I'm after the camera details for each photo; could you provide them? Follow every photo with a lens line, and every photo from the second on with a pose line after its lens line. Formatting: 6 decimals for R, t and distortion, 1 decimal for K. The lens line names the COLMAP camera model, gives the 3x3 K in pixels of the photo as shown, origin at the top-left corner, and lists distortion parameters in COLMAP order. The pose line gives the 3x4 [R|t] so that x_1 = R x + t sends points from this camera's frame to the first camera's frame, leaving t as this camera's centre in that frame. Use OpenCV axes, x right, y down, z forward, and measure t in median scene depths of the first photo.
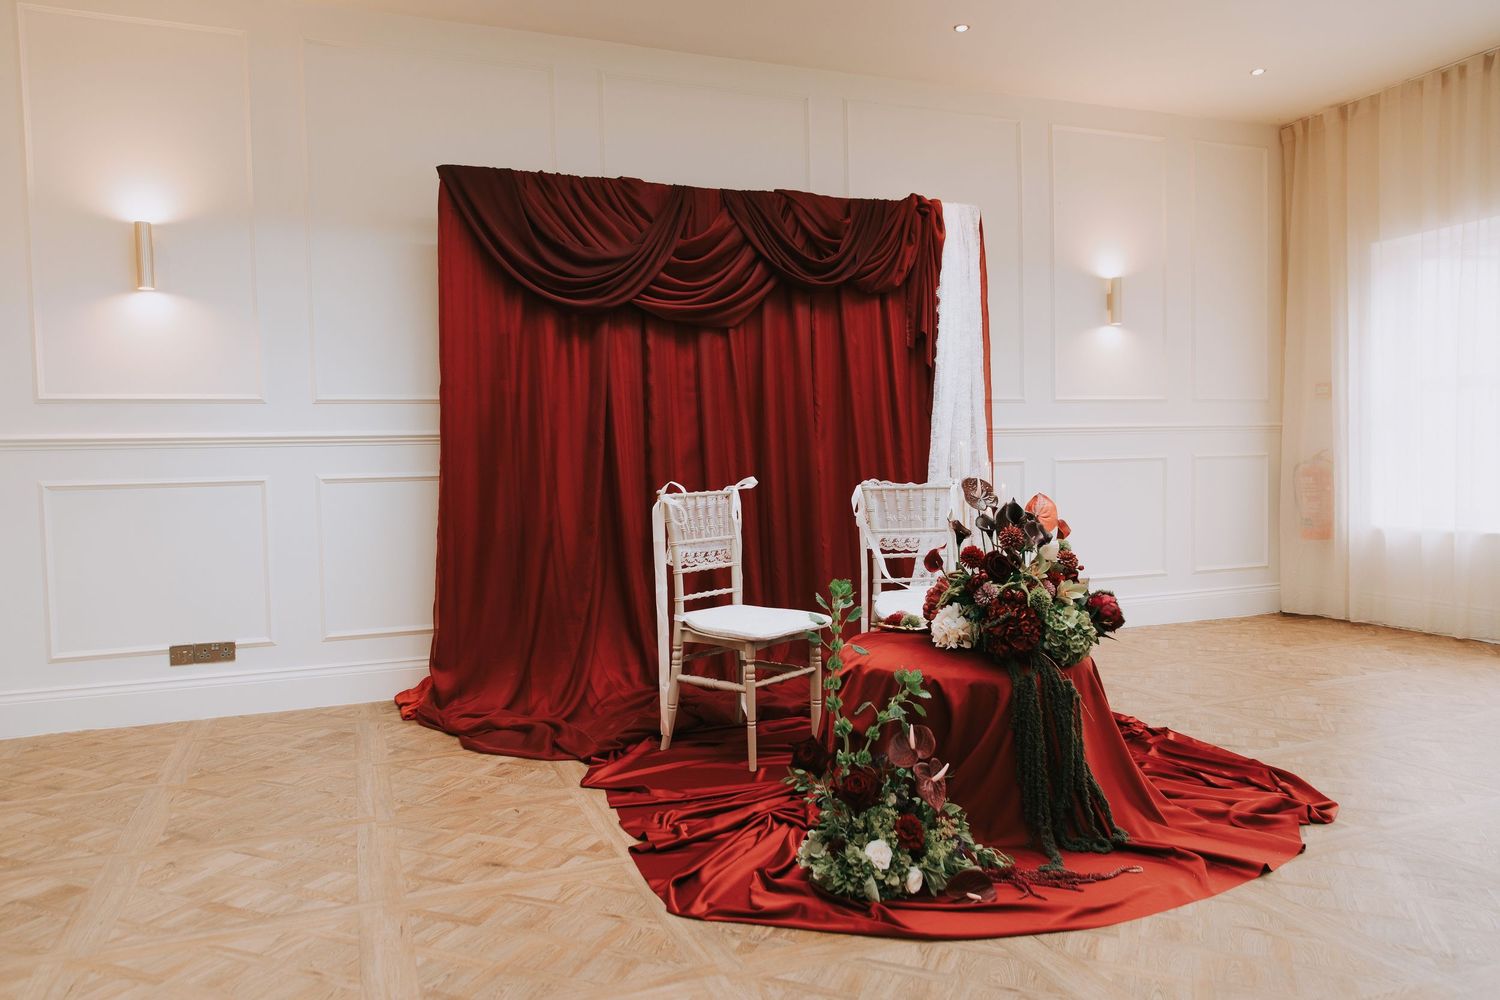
lens RADIAL K [[989.3, 0, 750.0], [0, 989.3, 500.0], [0, 0, 1]] dist [0.005122, -0.000571]
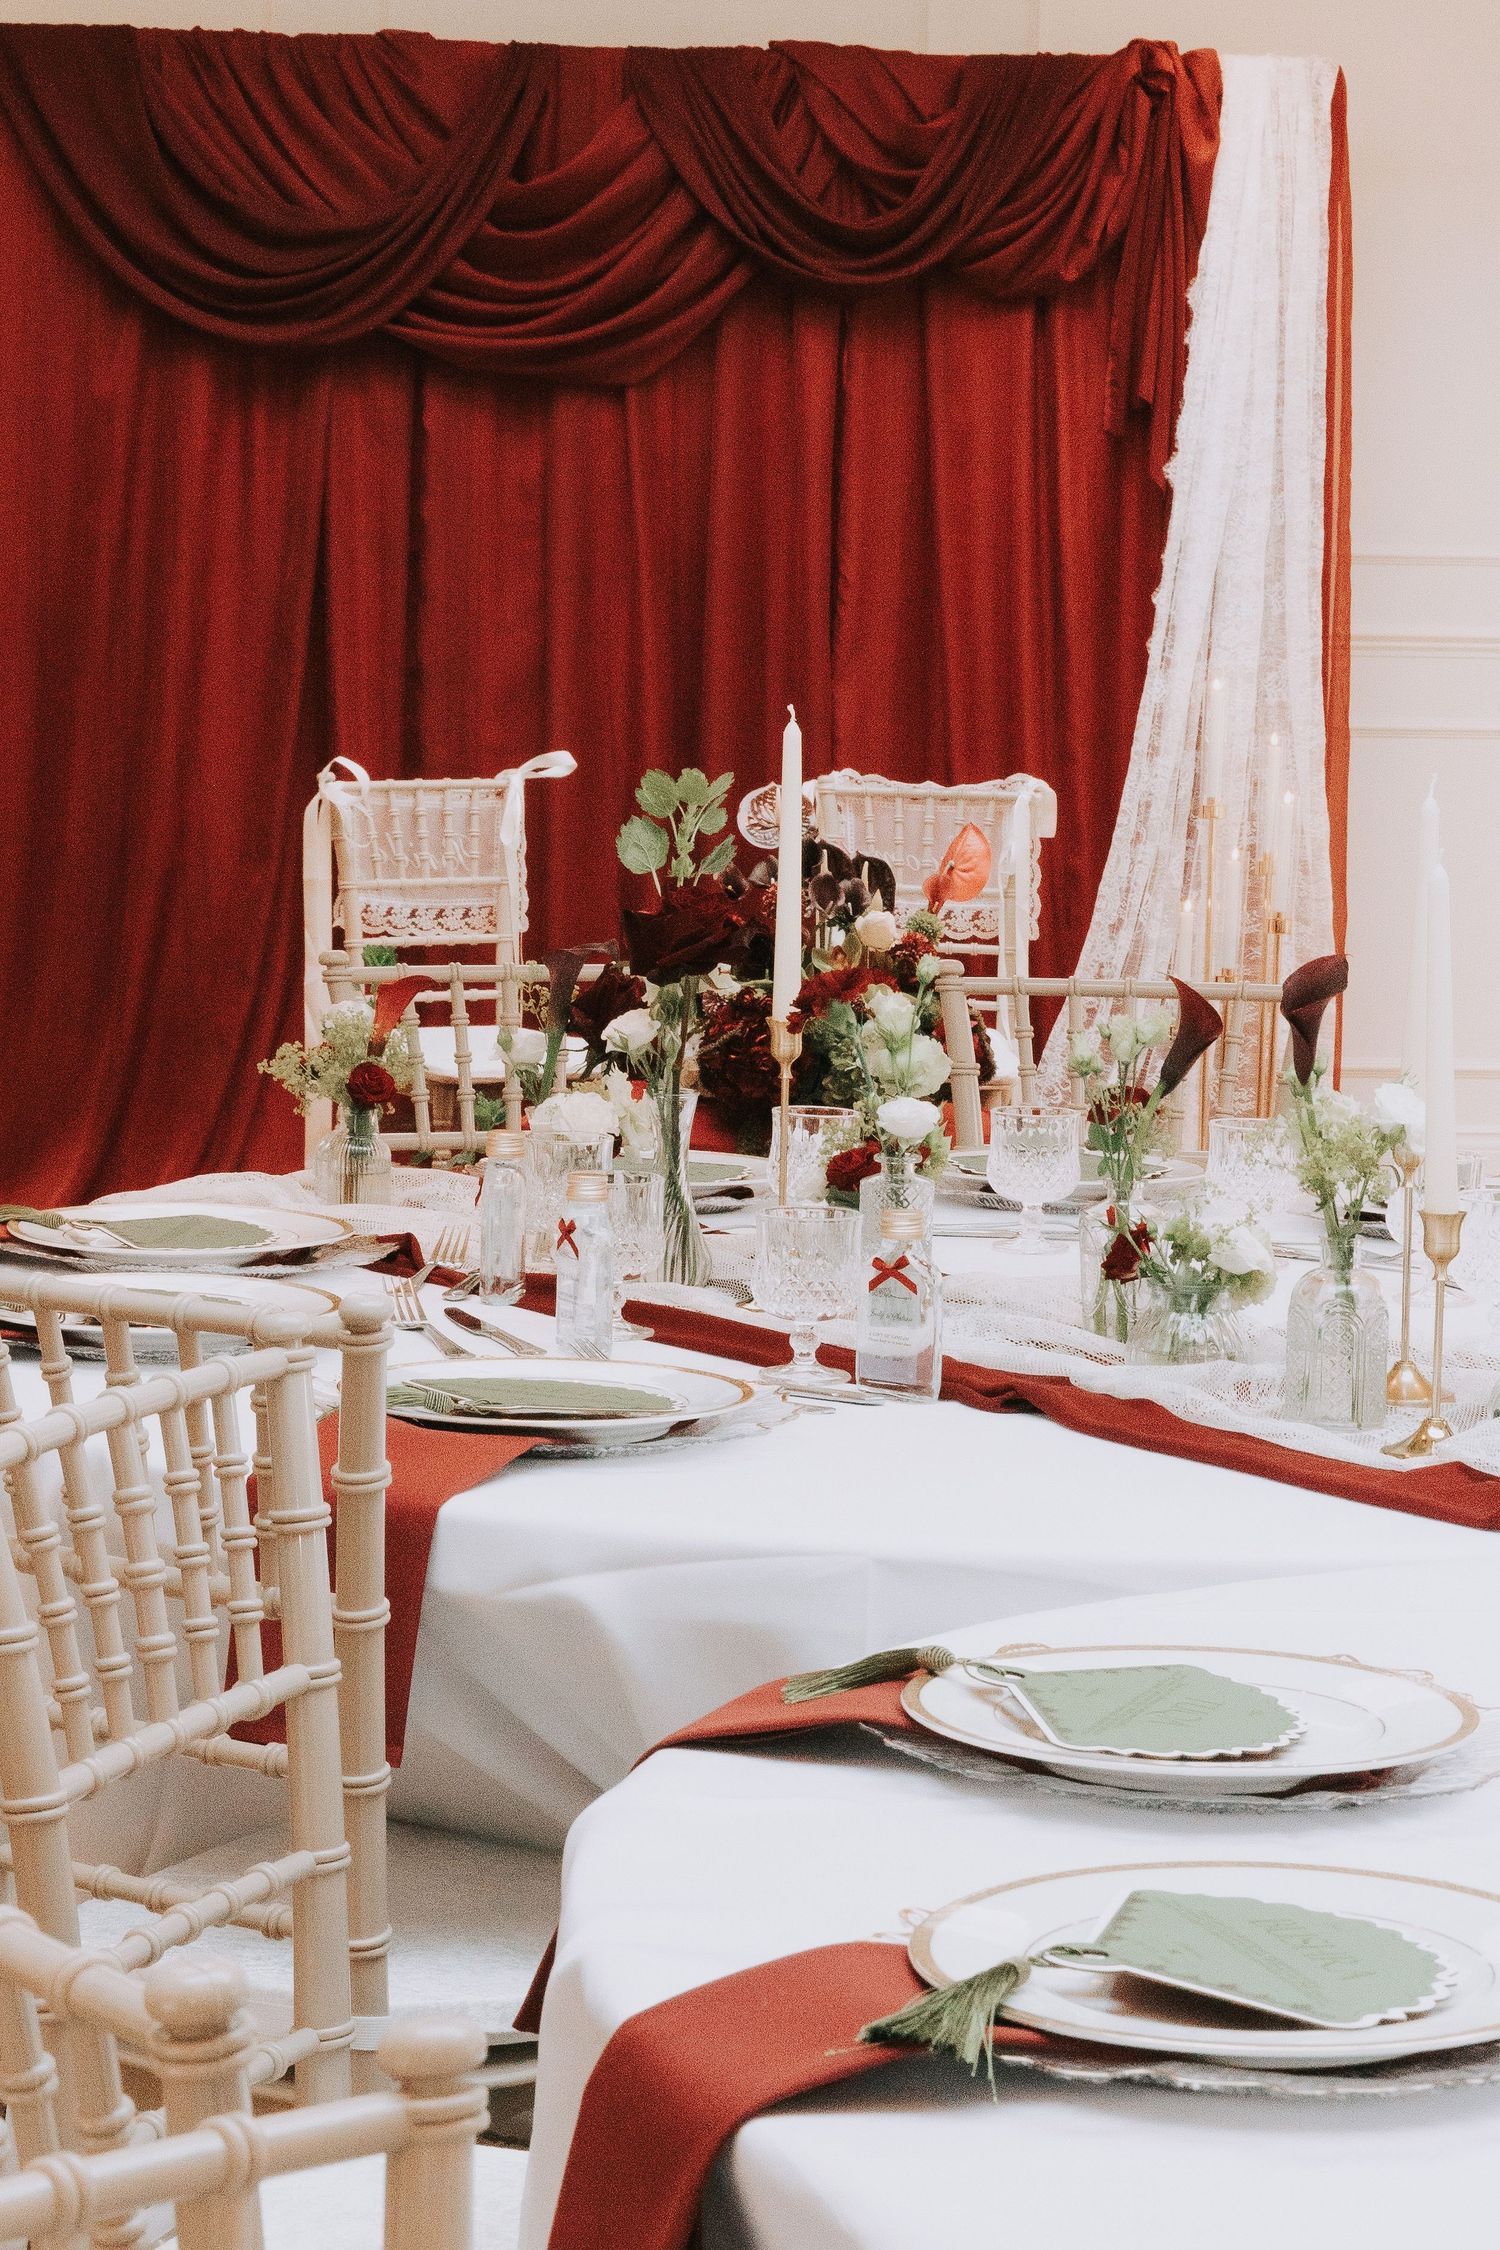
lens RADIAL K [[5125.9, 0, 750.0], [0, 5125.9, 1125.0], [0, 0, 1]] dist [0.090279, -0.395440]
pose [[0.960804, 0.072047, -0.267702, 0.655310], [-0.051116, 0.995123, 0.084361, -0.050271], [0.272475, -0.067370, 0.959801, -1.132659]]
